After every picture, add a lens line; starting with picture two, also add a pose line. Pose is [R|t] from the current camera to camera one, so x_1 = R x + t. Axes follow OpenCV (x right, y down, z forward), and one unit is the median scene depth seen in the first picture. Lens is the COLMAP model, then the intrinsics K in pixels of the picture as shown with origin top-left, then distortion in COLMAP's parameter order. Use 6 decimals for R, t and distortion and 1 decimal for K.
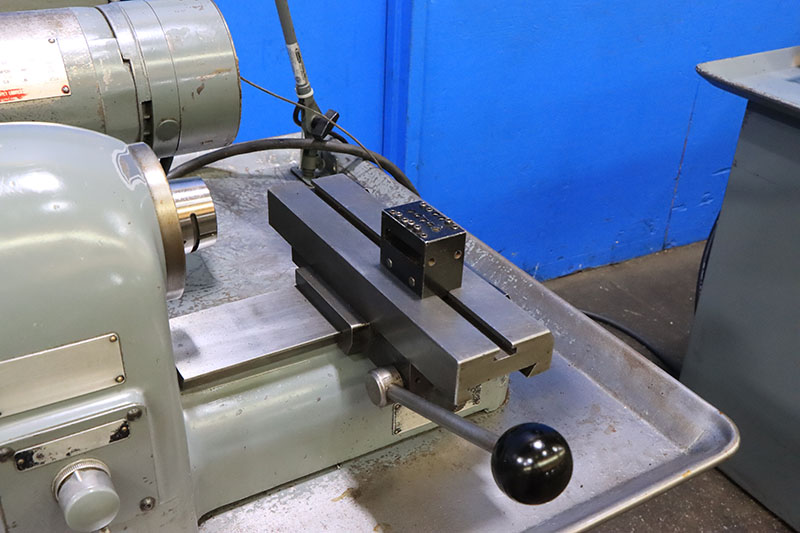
lens RADIAL K [[854.4, 0, 400.0], [0, 854.4, 266.5], [0, 0, 1]] dist [-0.010488, -0.008088]
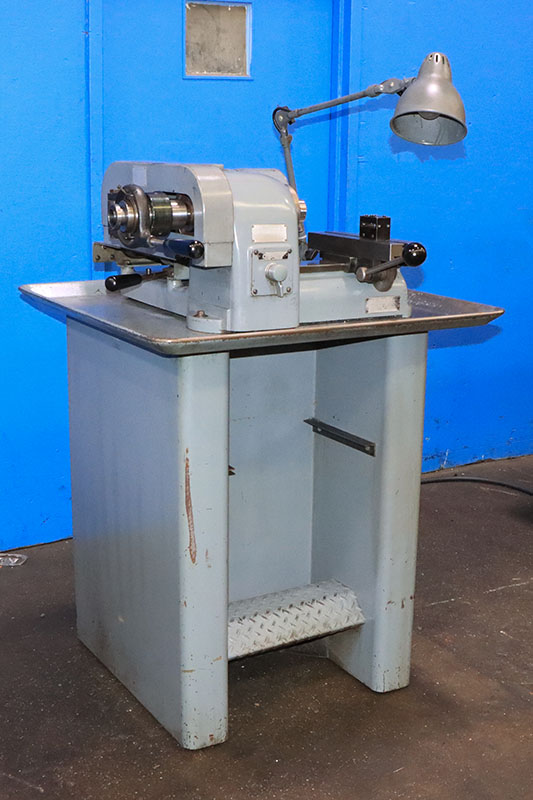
lens RADIAL K [[1100.3, 0, 266.5], [0, 1100.3, 400.0], [0, 0, 1]] dist [-0.115699, -0.001151]
pose [[0.999439, -0.026399, -0.020622, -0.145328], [0.019350, 0.957464, -0.287903, 0.826524], [0.027345, 0.287343, 0.957437, -1.207817]]
